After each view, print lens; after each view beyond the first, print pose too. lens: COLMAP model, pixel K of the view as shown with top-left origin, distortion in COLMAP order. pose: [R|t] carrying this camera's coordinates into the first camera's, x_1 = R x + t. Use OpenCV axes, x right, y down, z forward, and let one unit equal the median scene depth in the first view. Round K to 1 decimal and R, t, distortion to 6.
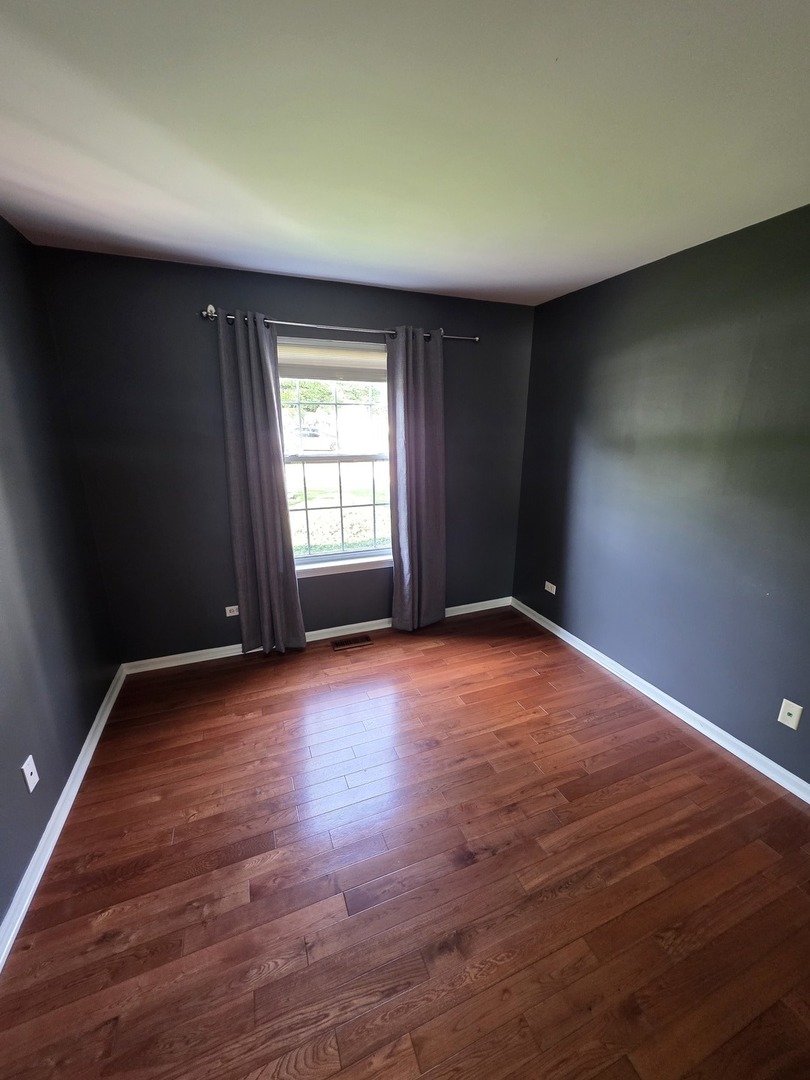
lens RADIAL K [[429.8, 0, 411.8], [0, 429.8, 536.8], [0, 0, 1]] dist [-0.000462, 0.000244]
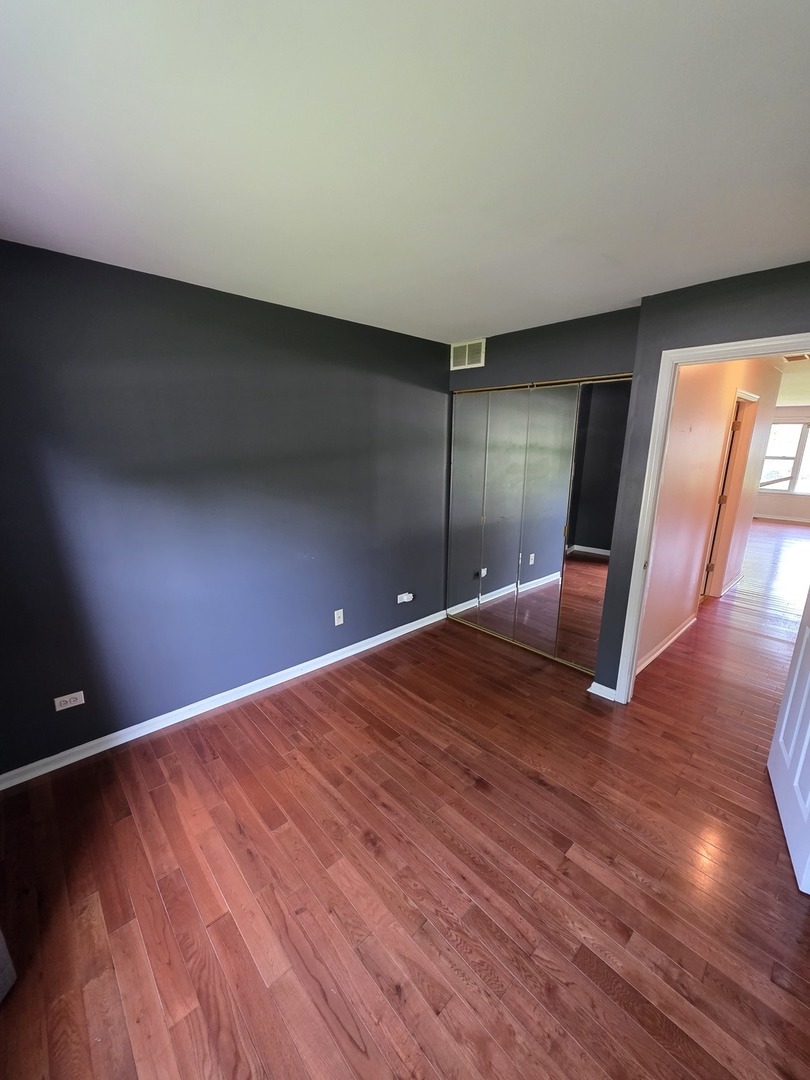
lens RADIAL K [[429.8, 0, 408.2], [0, 429.8, 540.5], [0, 0, 1]] dist [-0.000462, 0.000244]
pose [[-0.353906, -0.218129, 0.909489, -0.608477], [0.229098, 0.922581, 0.310418, -0.291650], [-0.906788, 0.318221, -0.276534, 0.983169]]
